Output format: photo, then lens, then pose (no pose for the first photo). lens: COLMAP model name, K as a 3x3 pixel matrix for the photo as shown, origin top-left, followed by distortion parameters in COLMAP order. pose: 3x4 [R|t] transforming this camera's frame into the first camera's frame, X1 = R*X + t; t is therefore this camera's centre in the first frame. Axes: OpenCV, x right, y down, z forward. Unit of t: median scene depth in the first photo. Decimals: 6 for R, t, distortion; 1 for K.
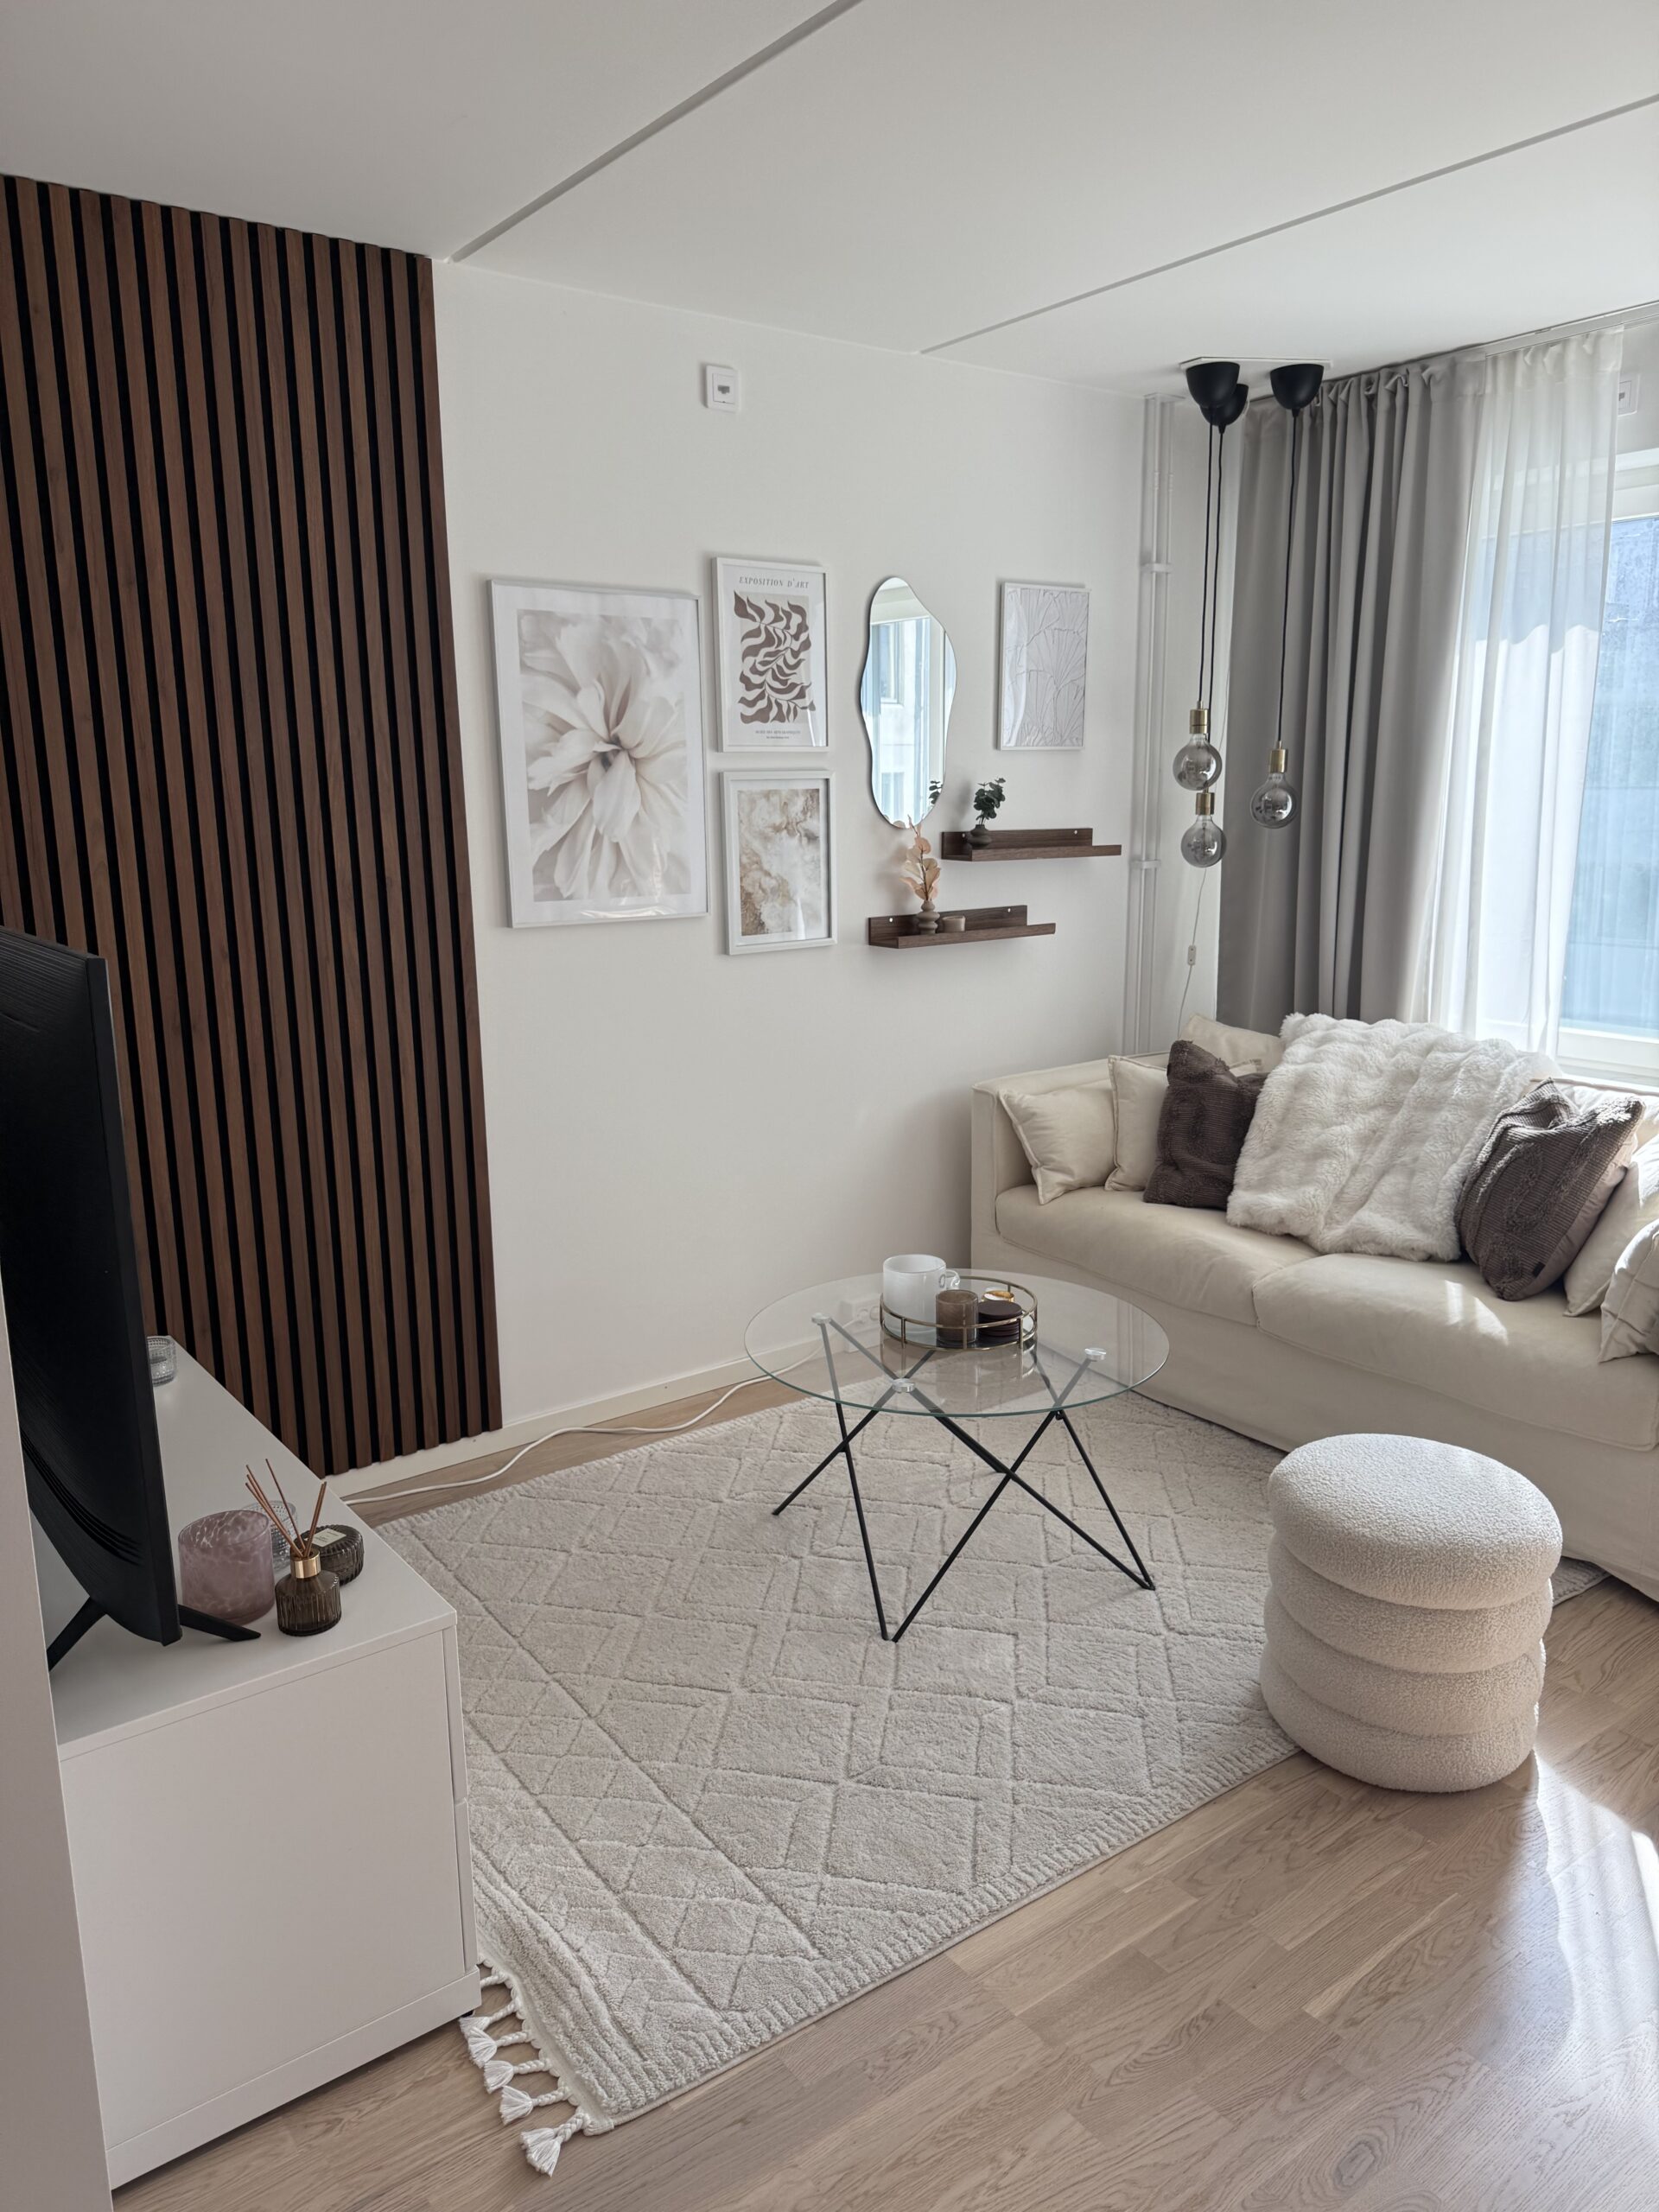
lens RADIAL K [[1566.7, 0, 816.7], [0, 1566.7, 1121.1], [0, 0, 1]] dist [0.053356, -0.043519]
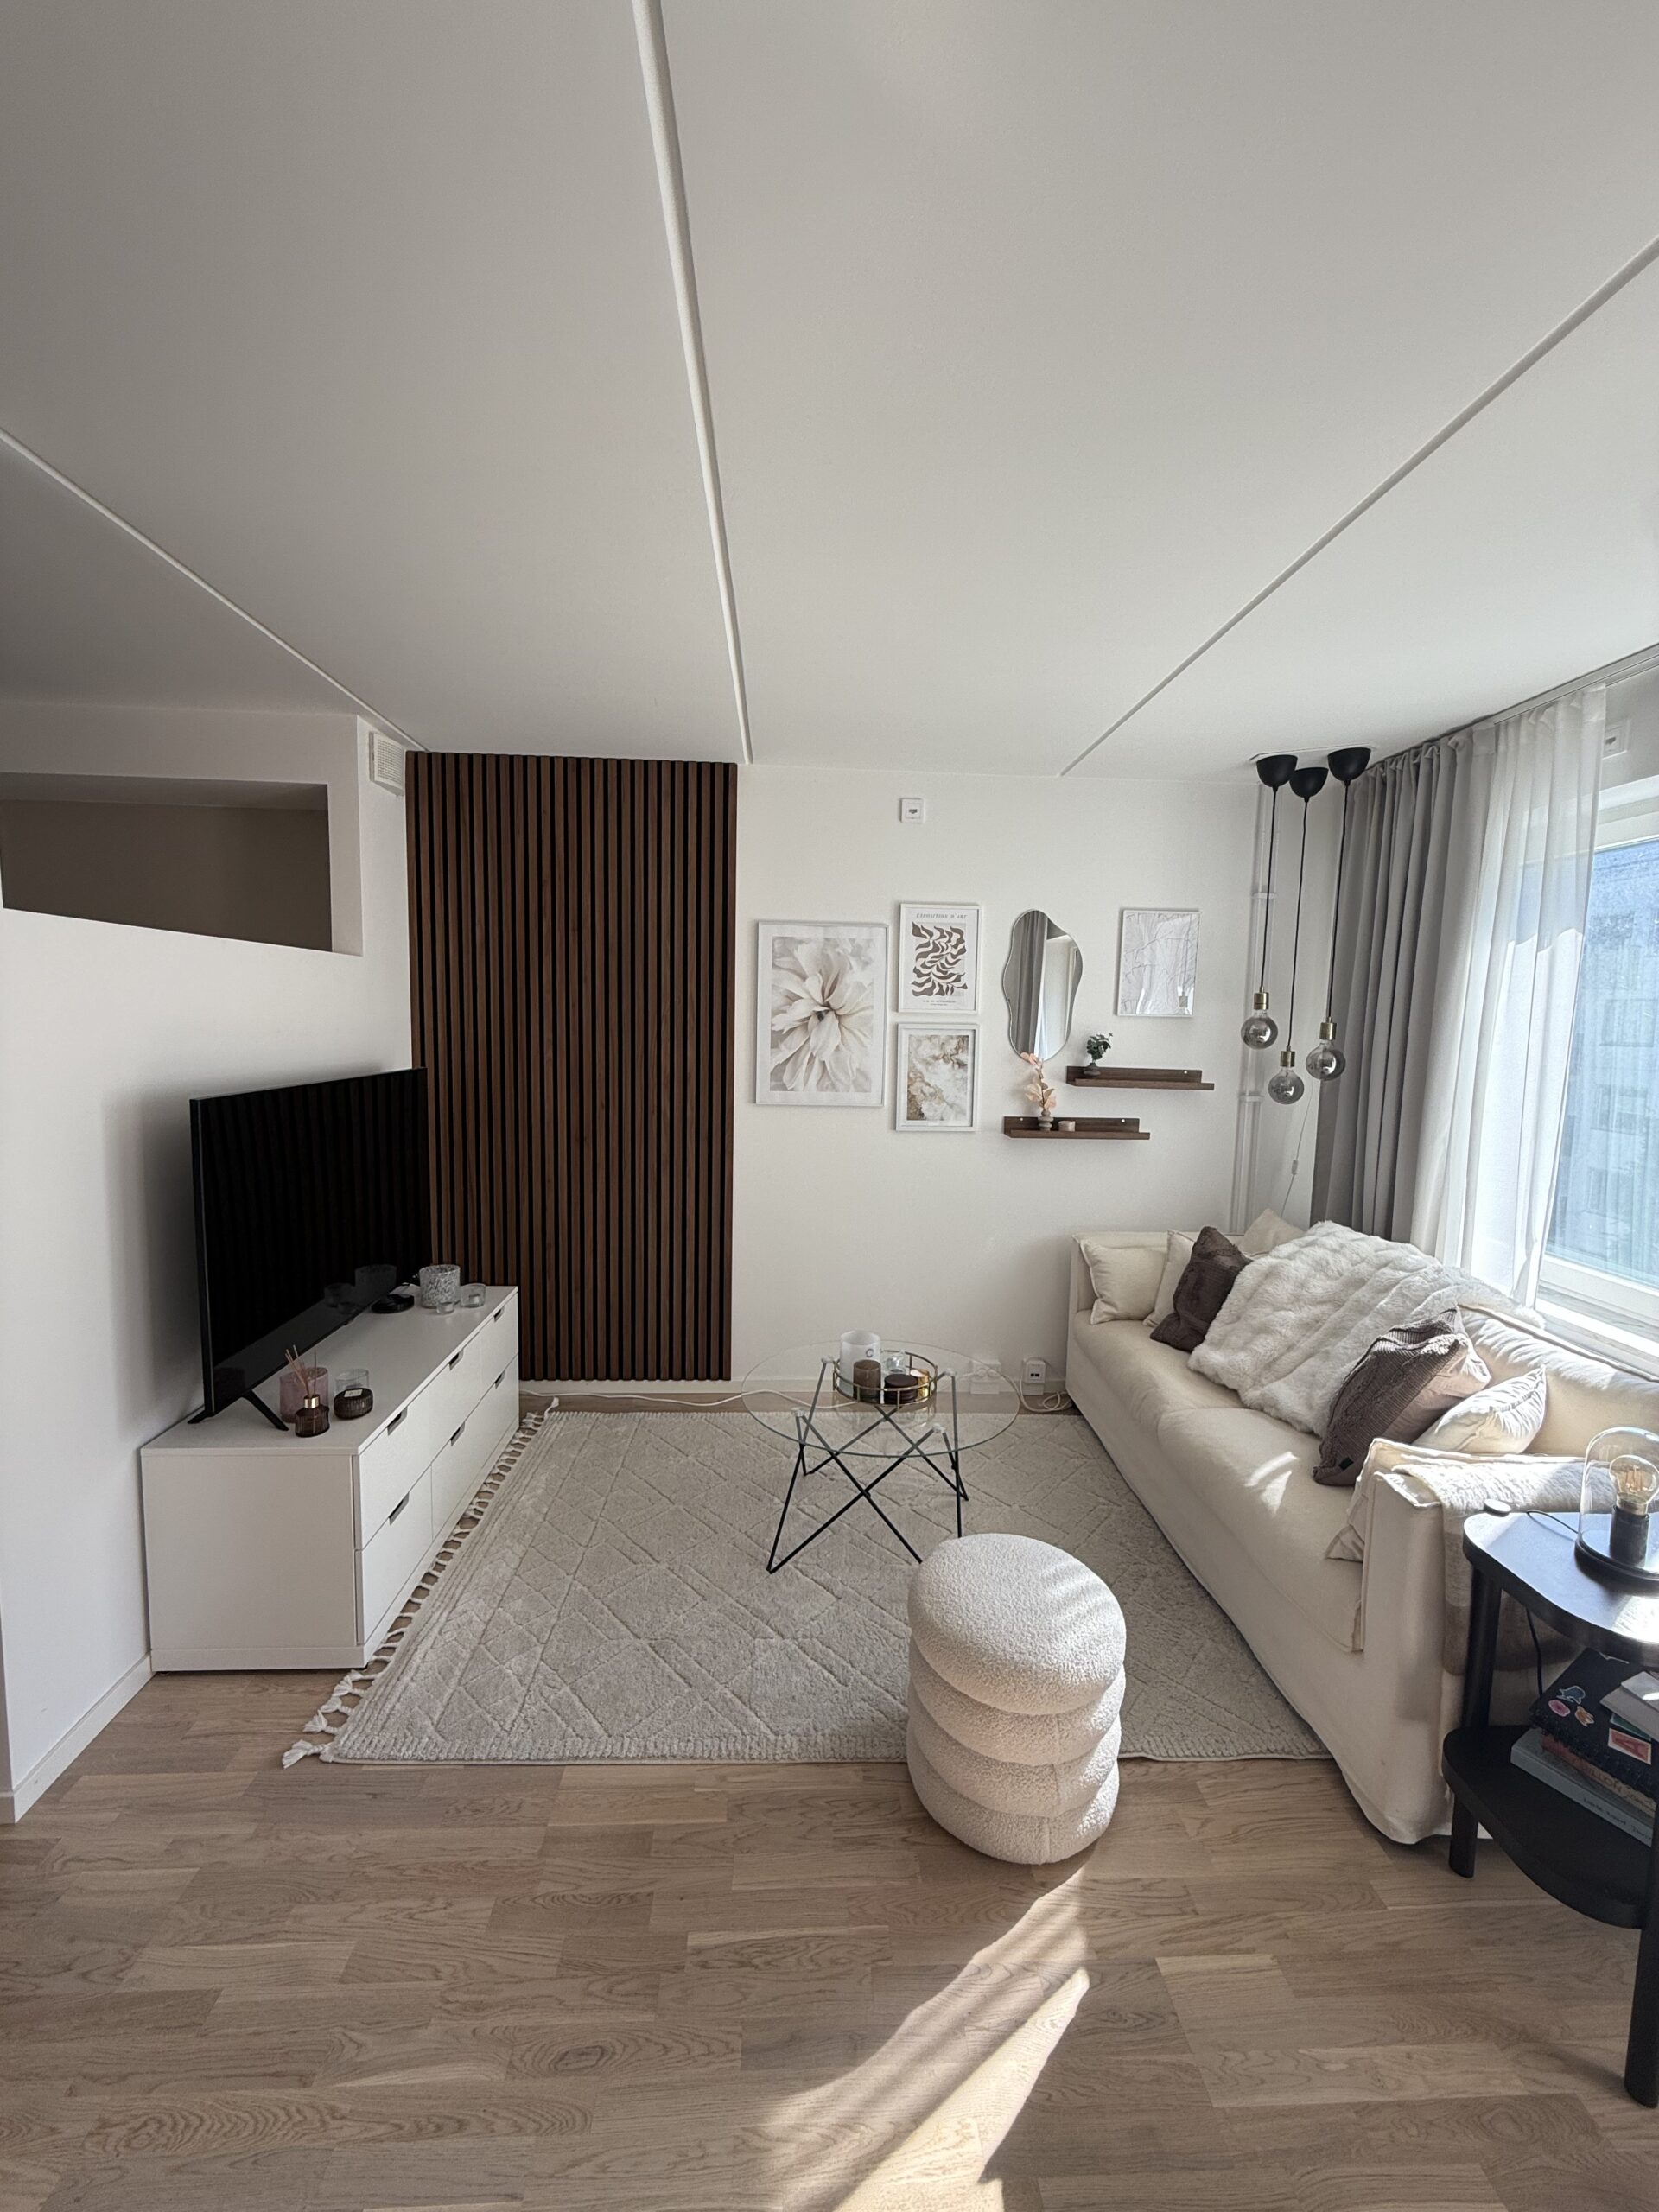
lens RADIAL K [[886.9, 0, 826.1], [0, 886.9, 1101.5], [0, 0, 1]] dist [0.014171, 0.000764]
pose [[0.827640, 0.081935, -0.555246, 0.411882], [-0.148680, 0.985951, -0.076128, -0.054490], [0.541208, 0.145561, 0.828195, 0.172533]]
